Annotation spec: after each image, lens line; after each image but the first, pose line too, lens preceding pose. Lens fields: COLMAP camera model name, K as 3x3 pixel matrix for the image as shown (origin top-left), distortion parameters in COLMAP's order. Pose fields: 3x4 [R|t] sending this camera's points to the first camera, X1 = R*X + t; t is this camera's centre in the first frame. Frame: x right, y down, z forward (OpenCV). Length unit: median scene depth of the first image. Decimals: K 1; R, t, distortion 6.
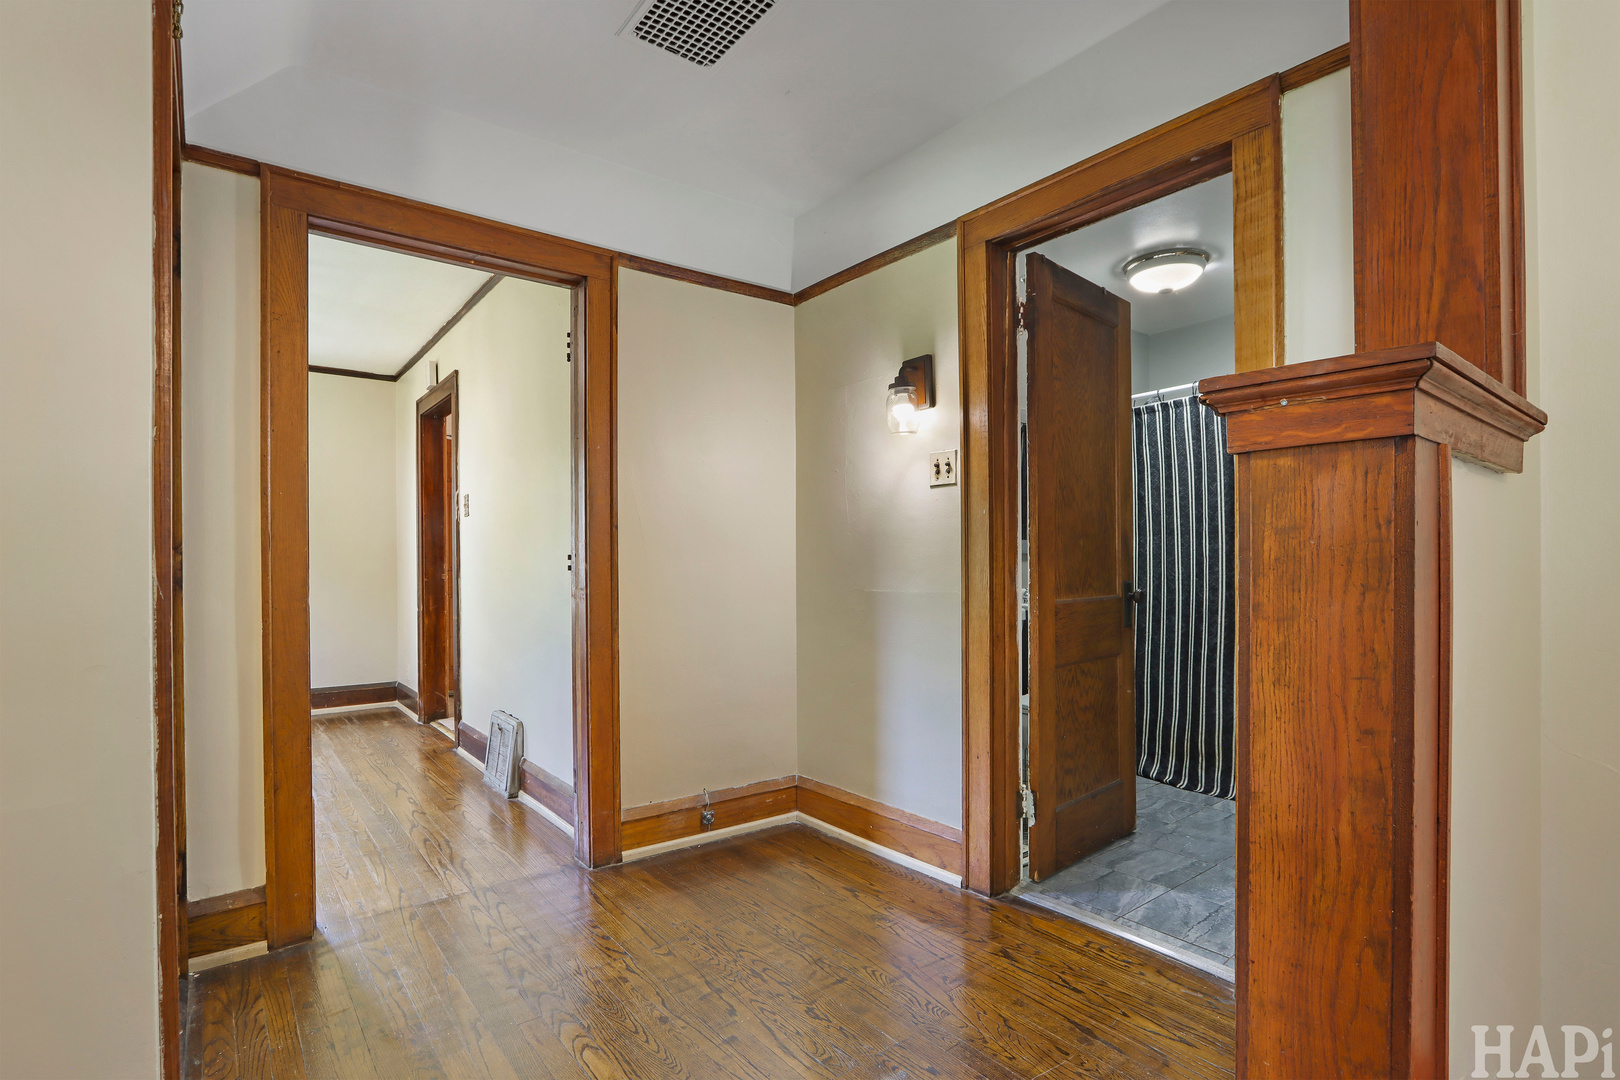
lens RADIAL K [[766.6, 0, 796.6], [0, 766.6, 568.5], [0, 0, 1]] dist [-0.024131, -0.000499]
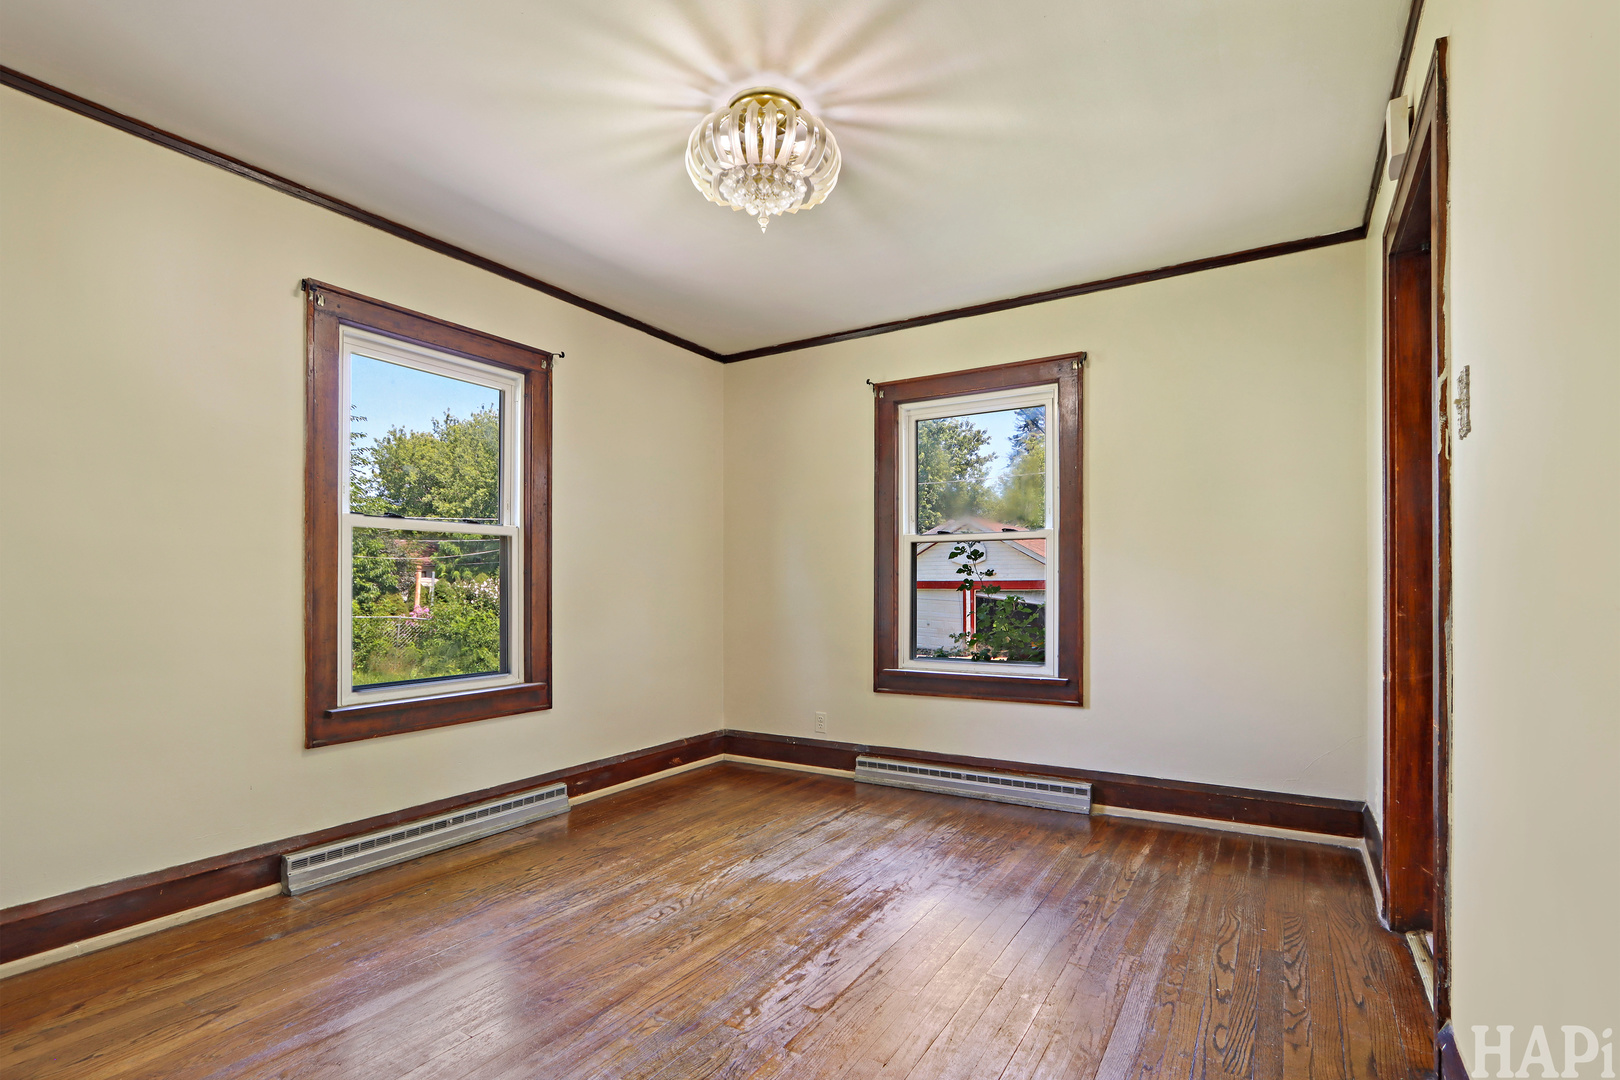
lens RADIAL K [[766.6, 0, 816.3], [0, 766.6, 593.7], [0, 0, 1]] dist [-0.024131, -0.000499]
pose [[0.350943, 0.015167, -0.936274, -0.217951], [-0.005473, 0.999885, 0.014146, -0.002875], [0.936381, 0.000160, 0.350985, 0.601847]]
